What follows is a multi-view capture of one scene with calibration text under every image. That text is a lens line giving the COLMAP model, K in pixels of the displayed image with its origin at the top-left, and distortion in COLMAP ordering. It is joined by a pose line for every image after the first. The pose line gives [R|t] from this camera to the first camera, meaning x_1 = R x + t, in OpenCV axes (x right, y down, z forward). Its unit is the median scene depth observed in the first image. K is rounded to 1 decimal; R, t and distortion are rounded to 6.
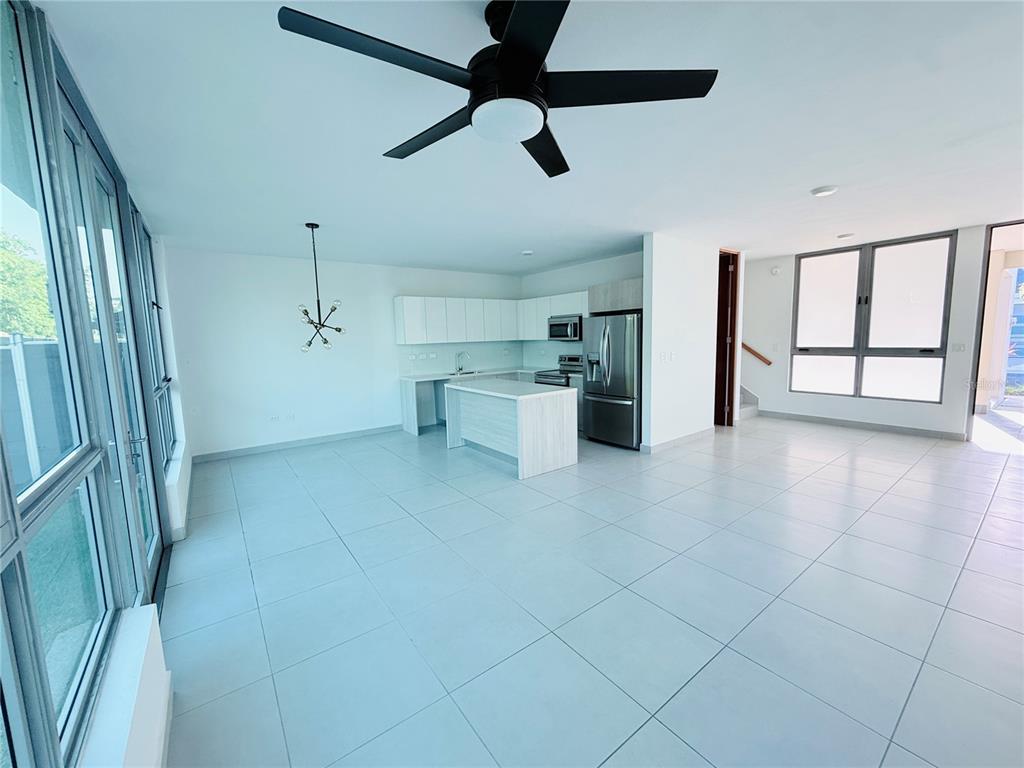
lens RADIAL K [[411.3, 0, 511.0], [0, 411.3, 382.2], [0, 0, 1]] dist [-0.002806, 0.000050]
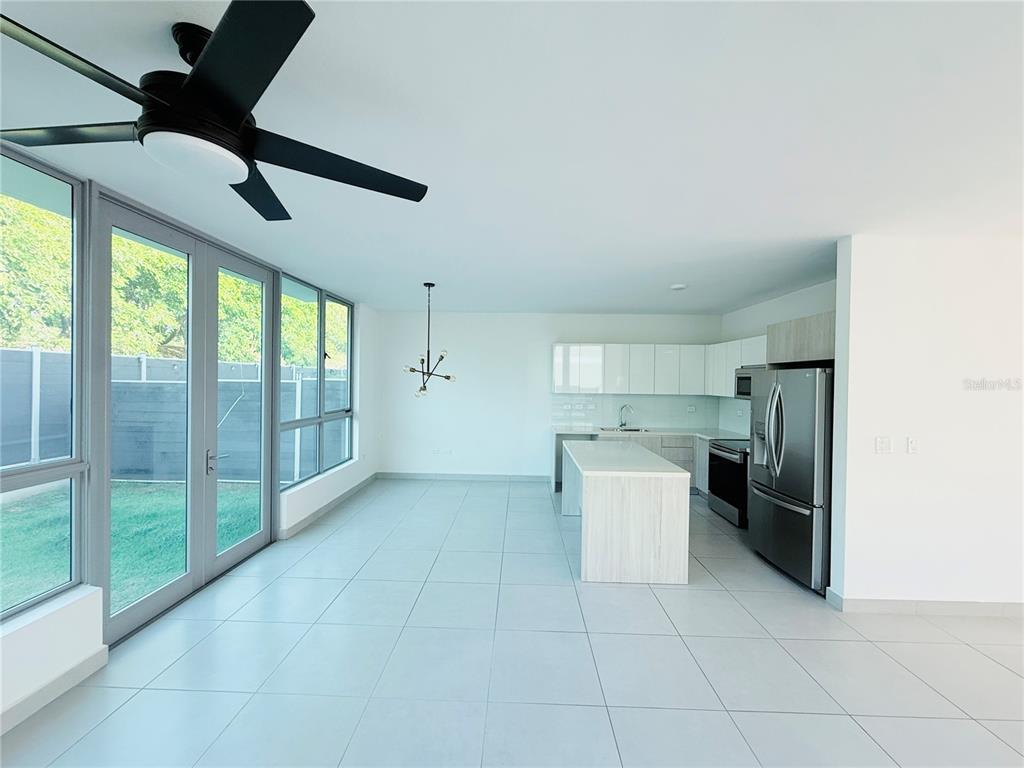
lens RADIAL K [[411.3, 0, 509.8], [0, 411.3, 383.8], [0, 0, 1]] dist [-0.002806, 0.000050]
pose [[0.782860, 0.045827, -0.620508, 0.295988], [-0.105043, 0.992703, -0.059212, -0.053452], [0.613267, 0.111535, 0.781962, 0.219535]]
